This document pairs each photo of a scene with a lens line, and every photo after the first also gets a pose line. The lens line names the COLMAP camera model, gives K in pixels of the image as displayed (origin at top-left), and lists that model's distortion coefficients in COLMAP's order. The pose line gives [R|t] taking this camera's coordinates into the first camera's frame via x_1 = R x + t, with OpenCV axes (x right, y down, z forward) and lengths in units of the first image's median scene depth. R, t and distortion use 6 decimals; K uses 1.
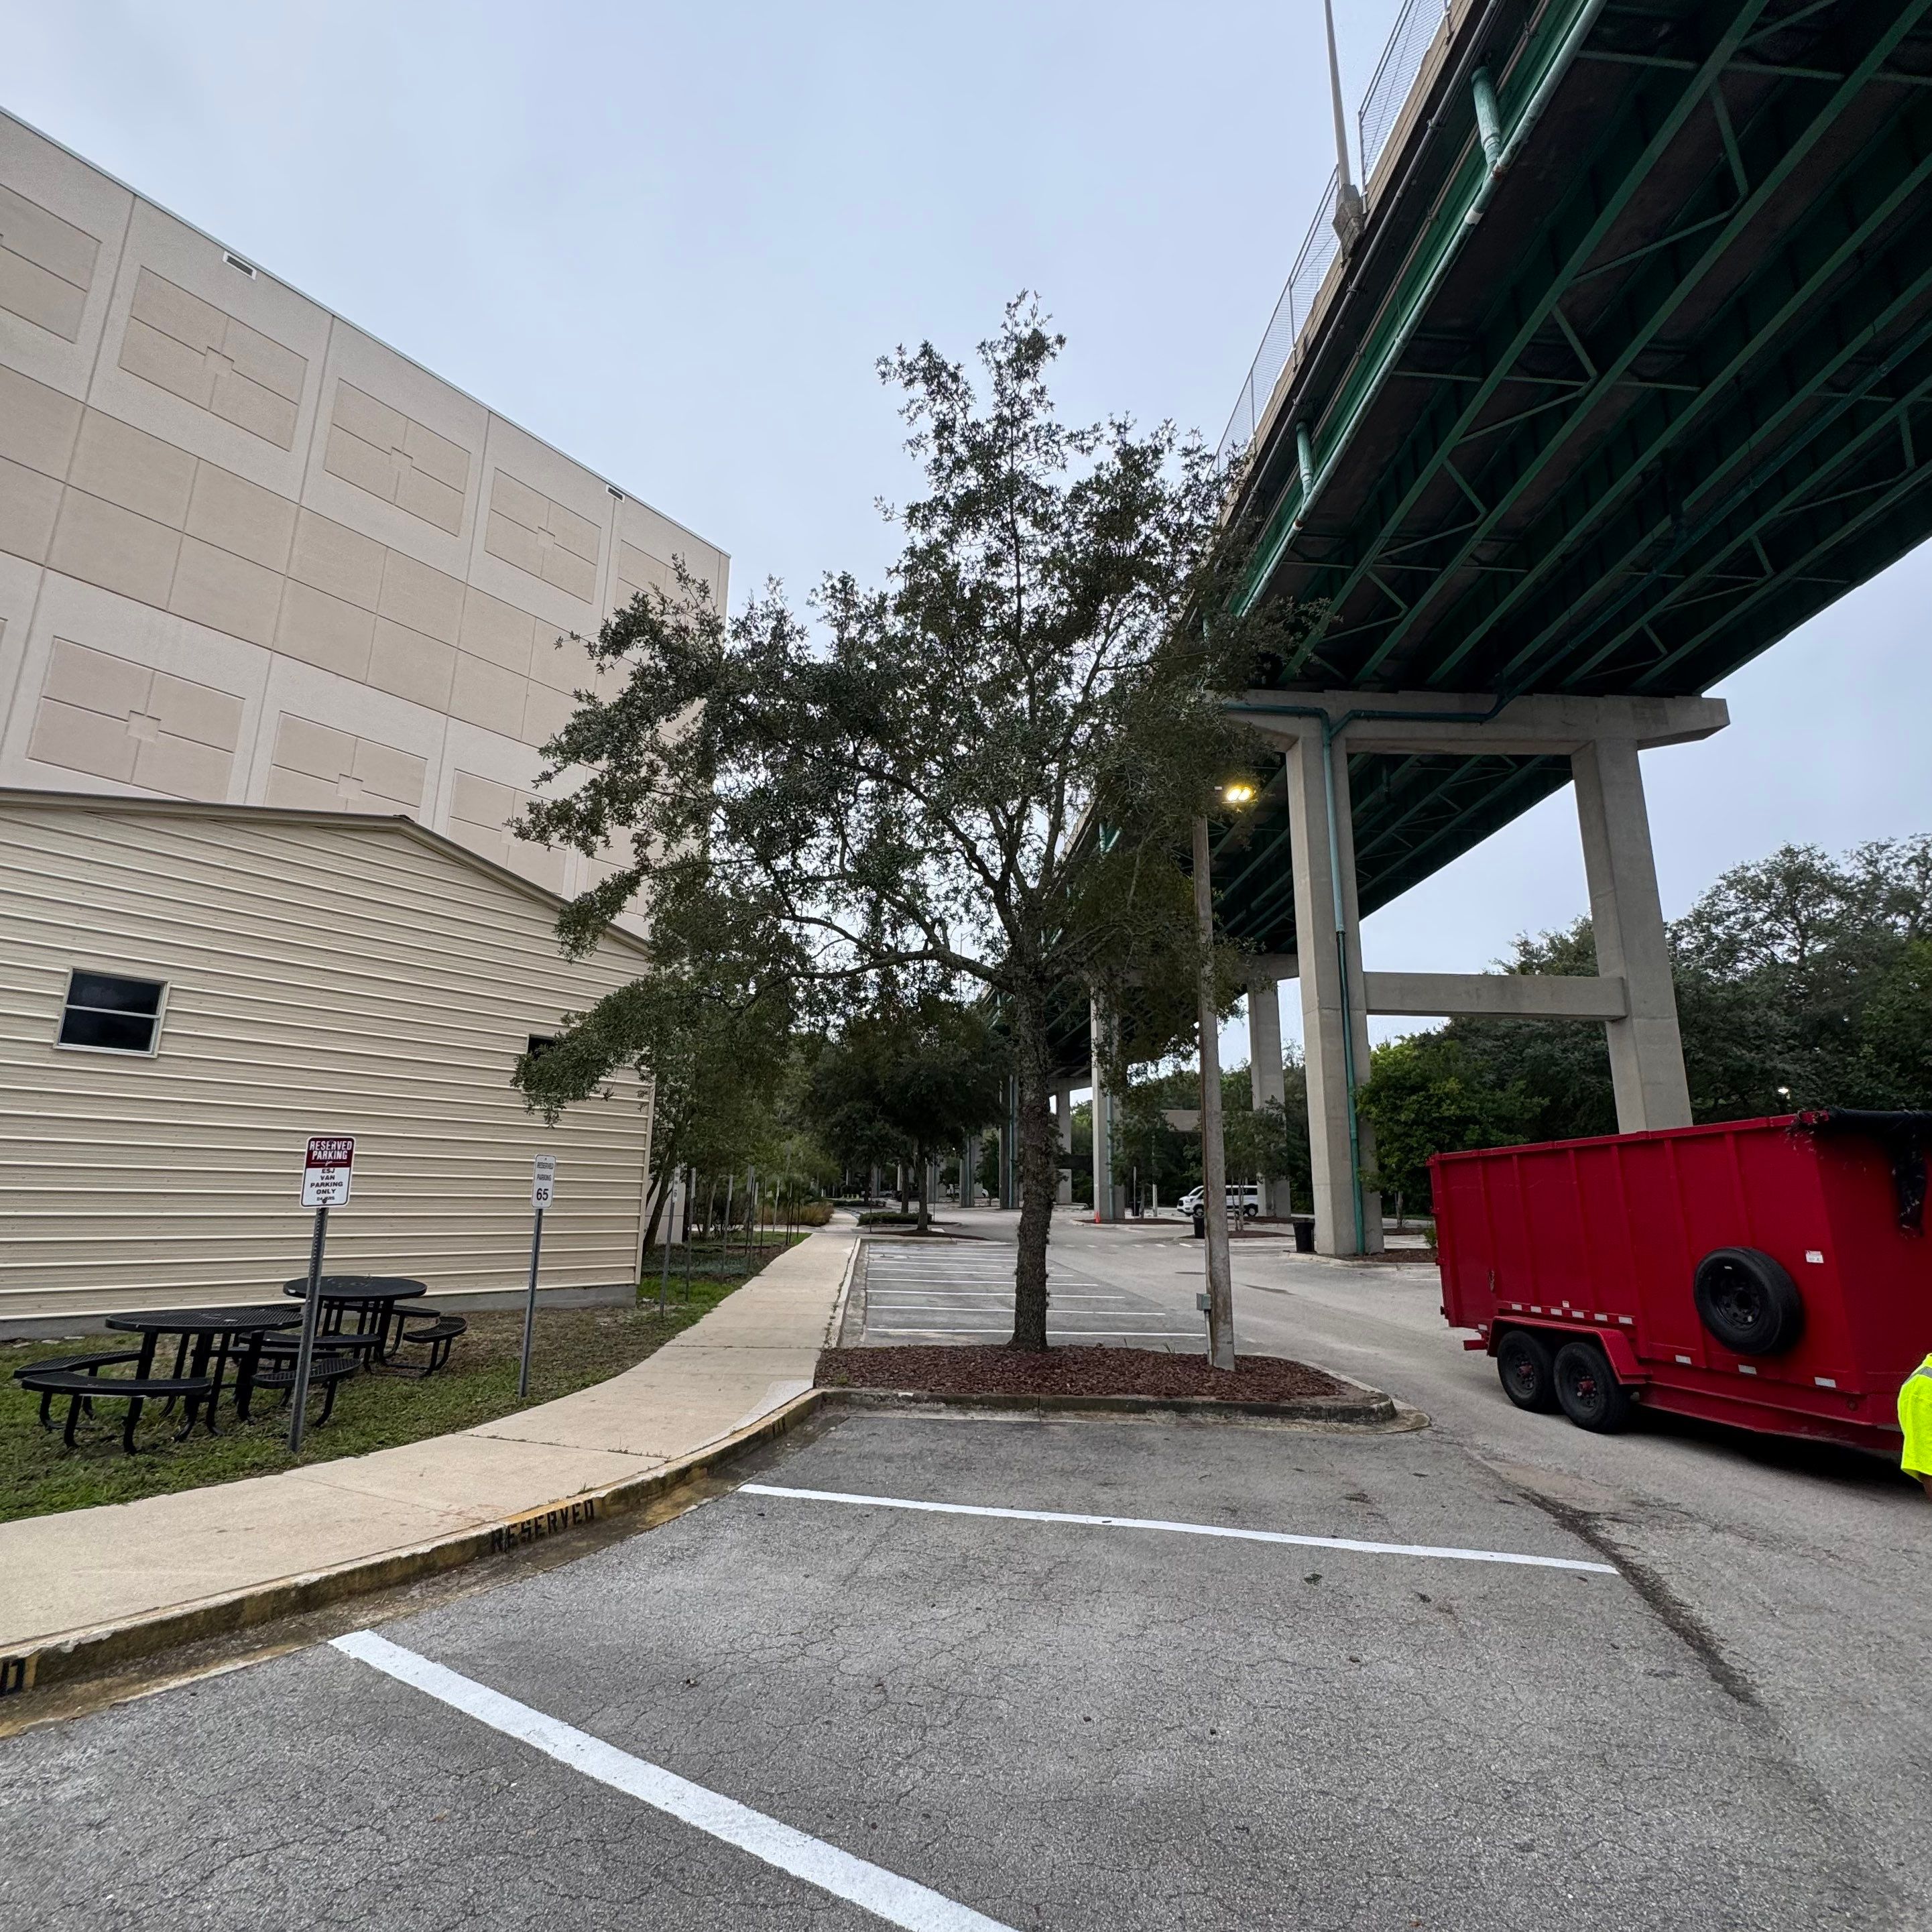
lens RADIAL K [[1033.5, 0, 966.0], [0, 1033.5, 966.0], [0, 0, 1]] dist [-0.003086, -0.000762]
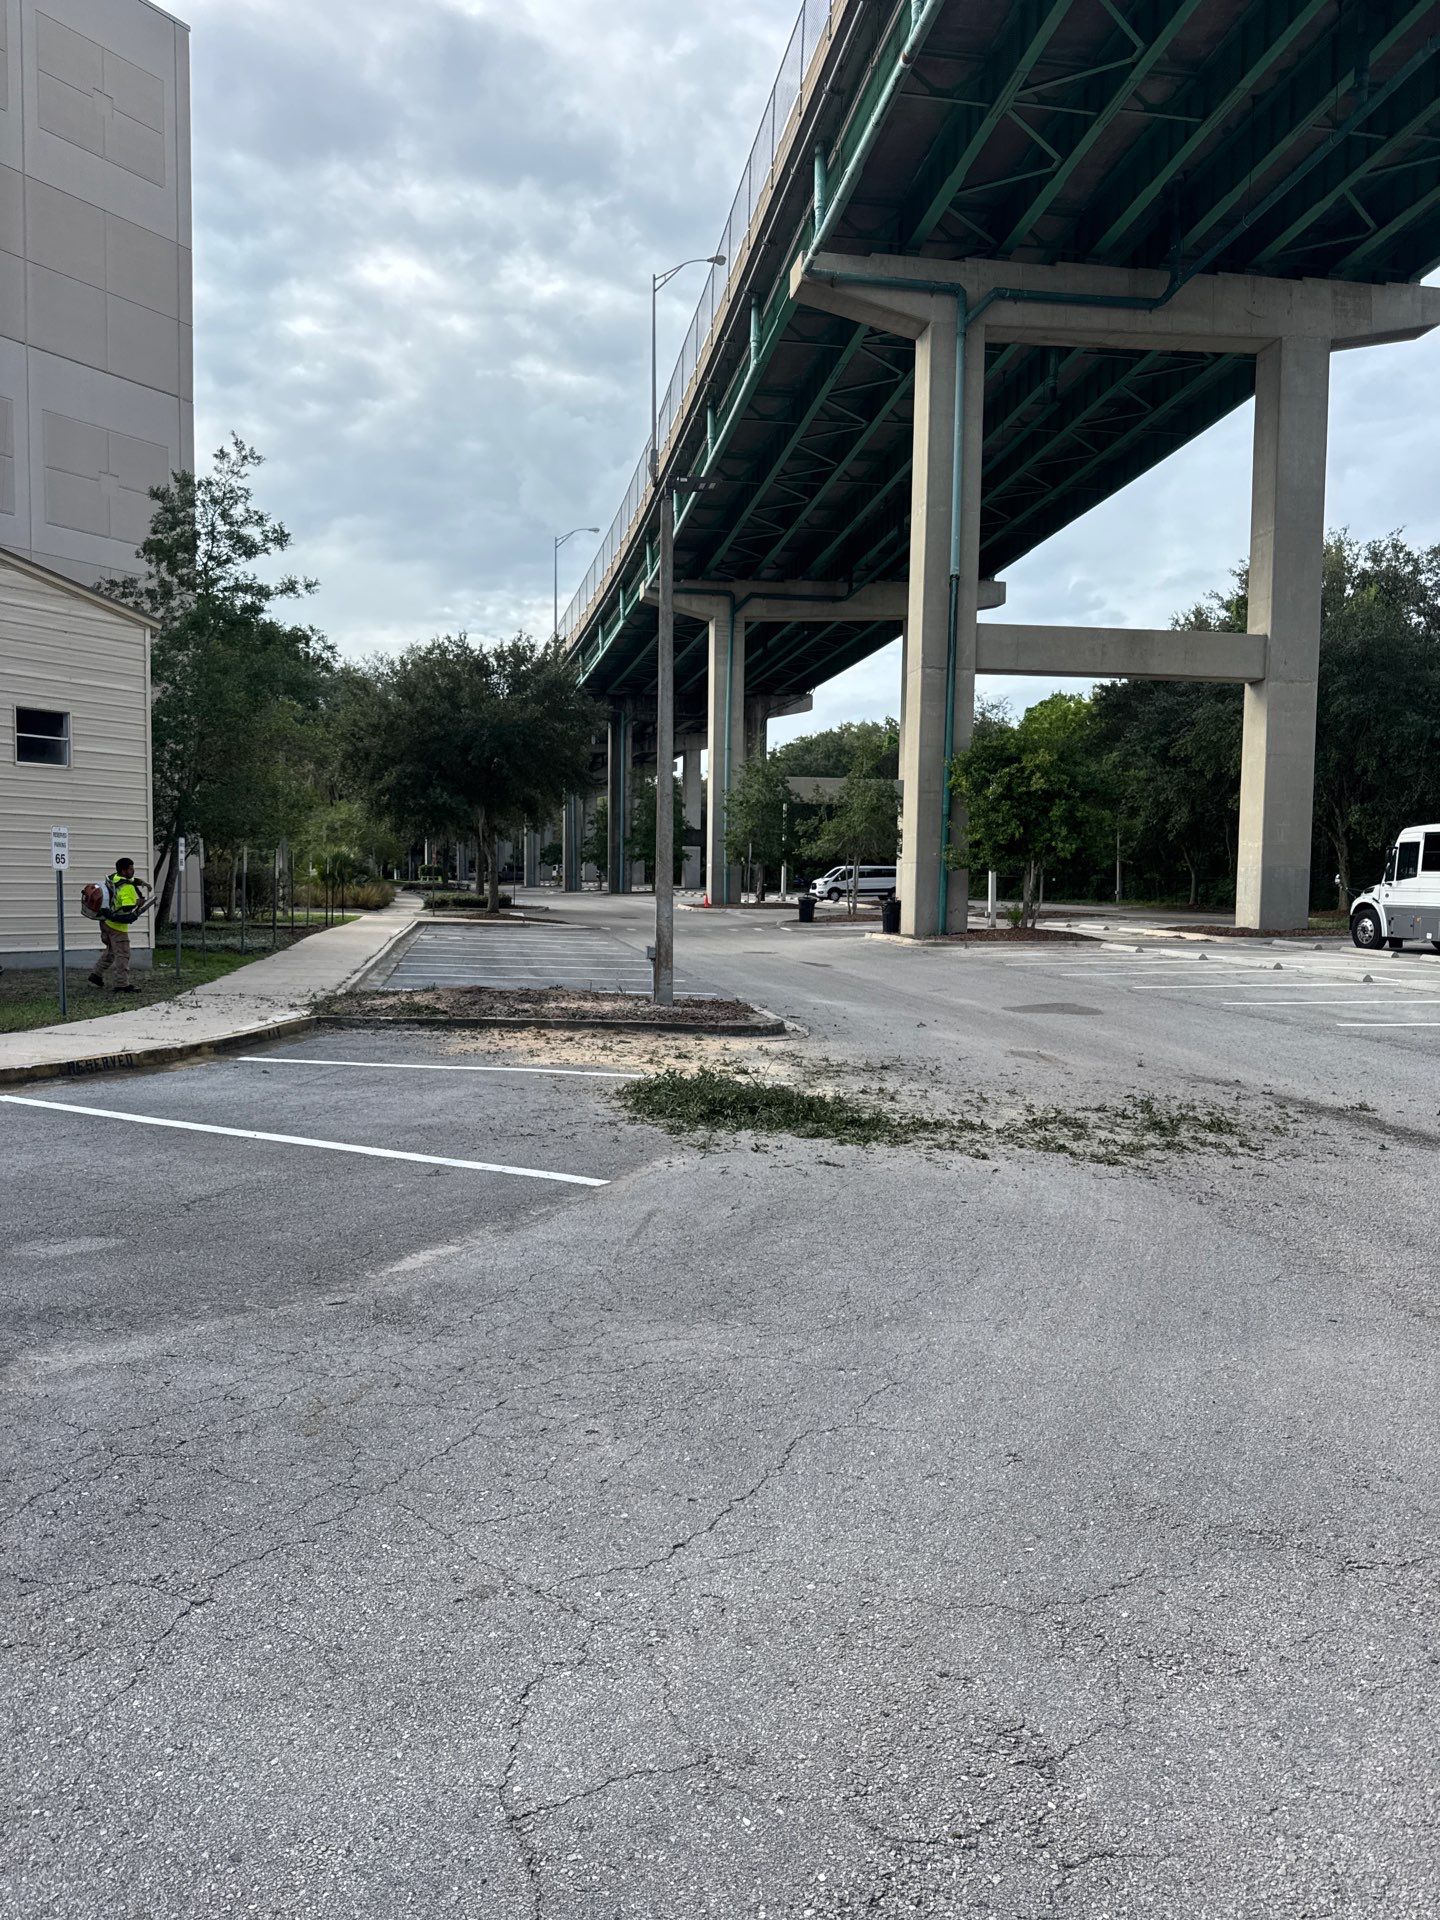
lens RADIAL K [[1368.3, 0, 723.3], [0, 1368.3, 974.9], [0, 0, 1]] dist [0.101013, -0.140441]
pose [[0.995707, -0.004156, 0.092473, 0.061412], [-0.022230, 0.959022, 0.282457, -0.036370], [-0.089858, -0.283300, 0.954812, -0.192480]]
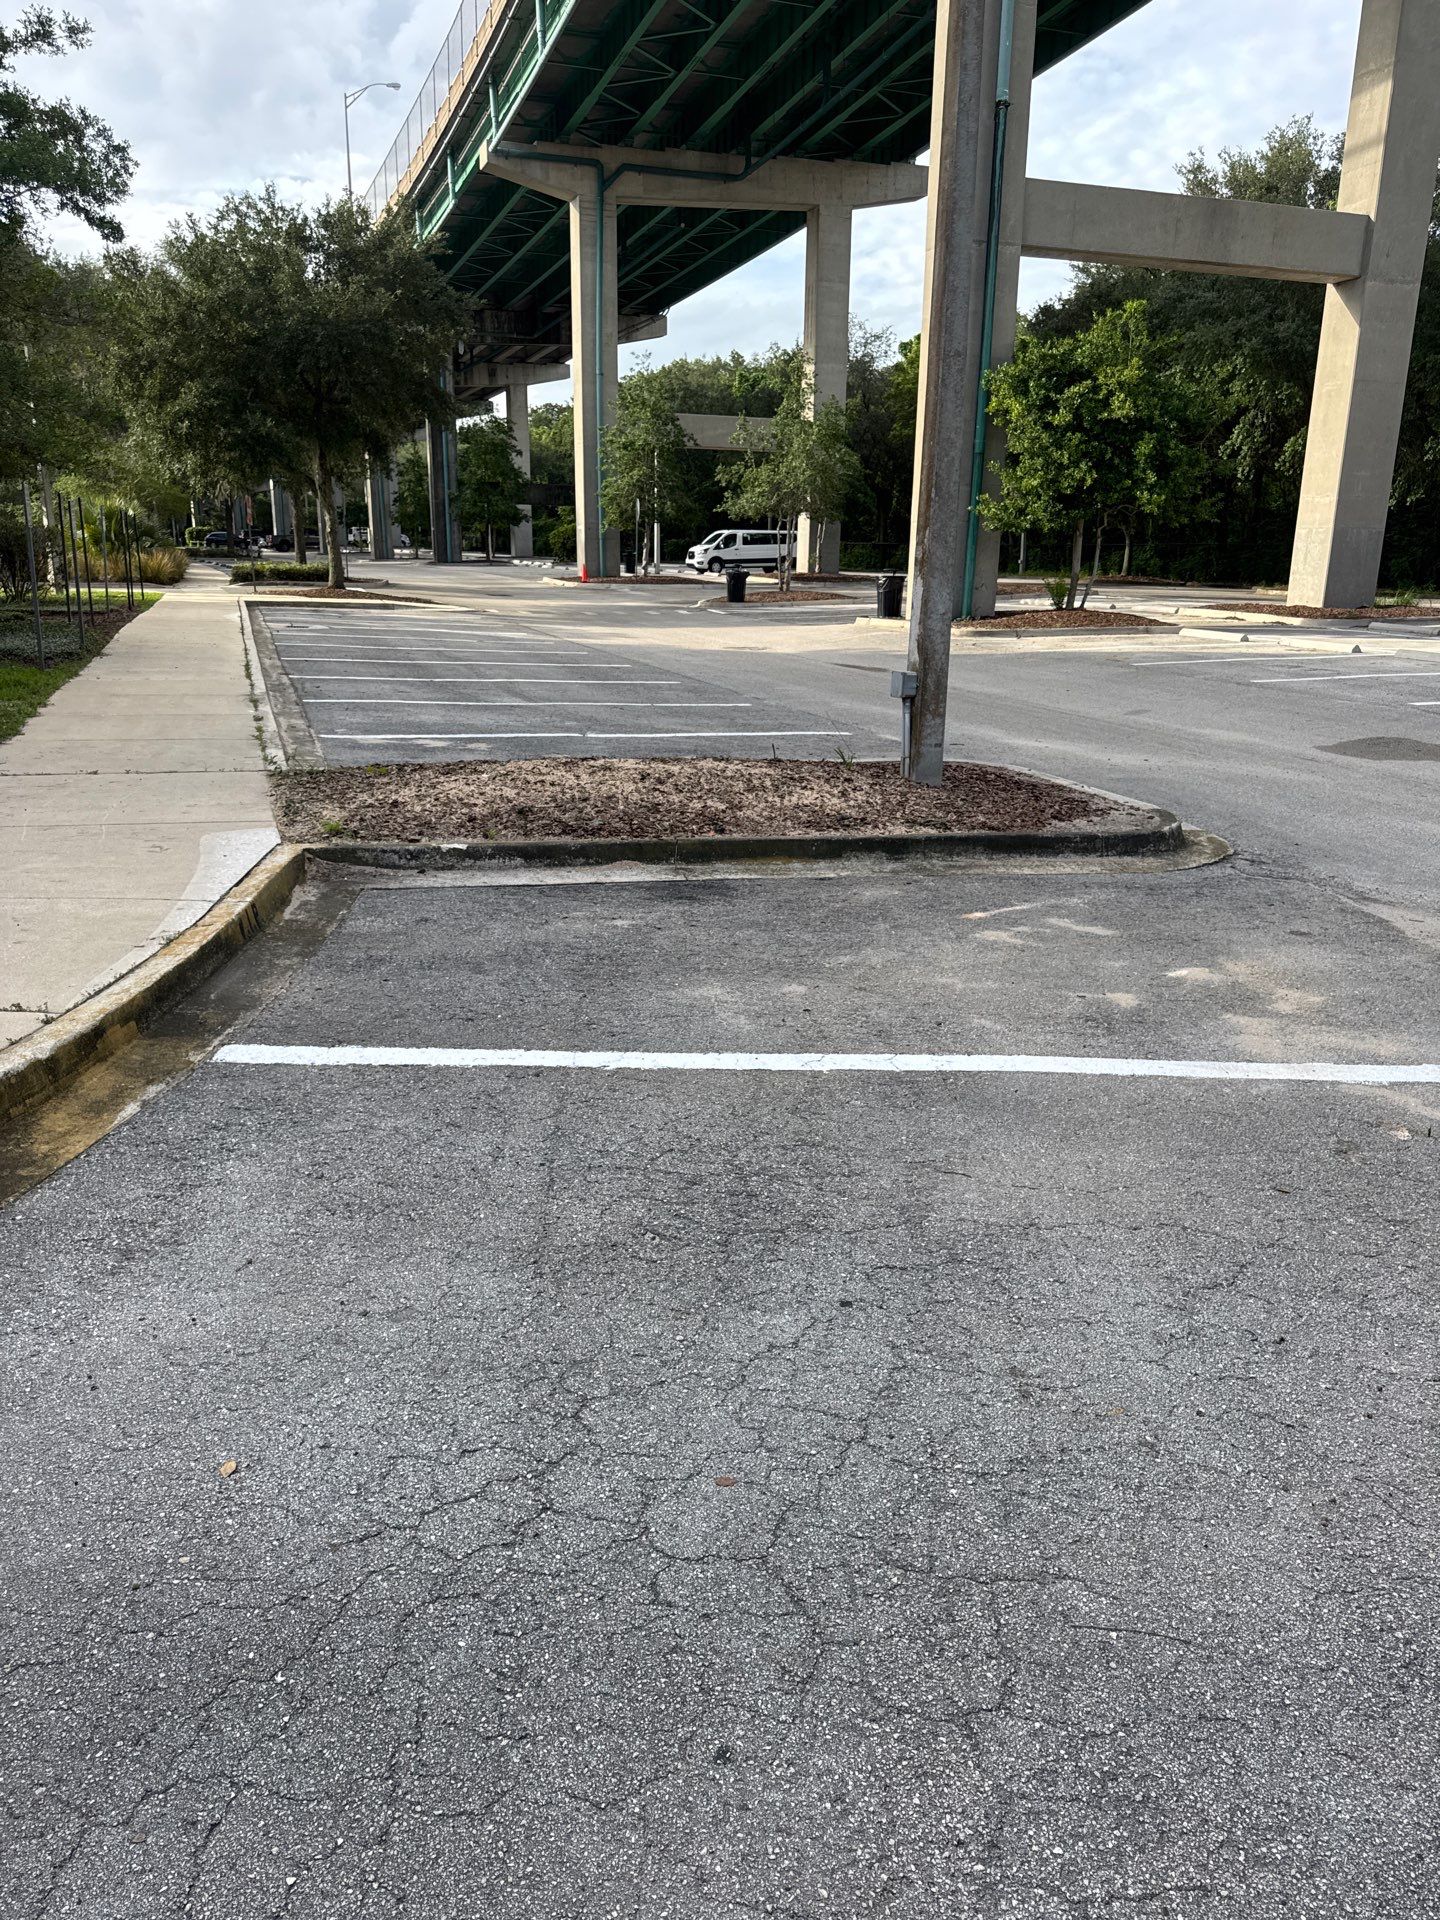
lens RADIAL K [[1358.9, 0, 720.0], [0, 1358.9, 960.0], [0, 0, 1]] dist [0.077737, -0.102044]
pose [[0.970986, -0.065523, 0.229984, -0.029286], [-0.055169, 0.874409, 0.482042, 0.028558], [-0.232685, -0.480744, 0.845424, 0.088865]]
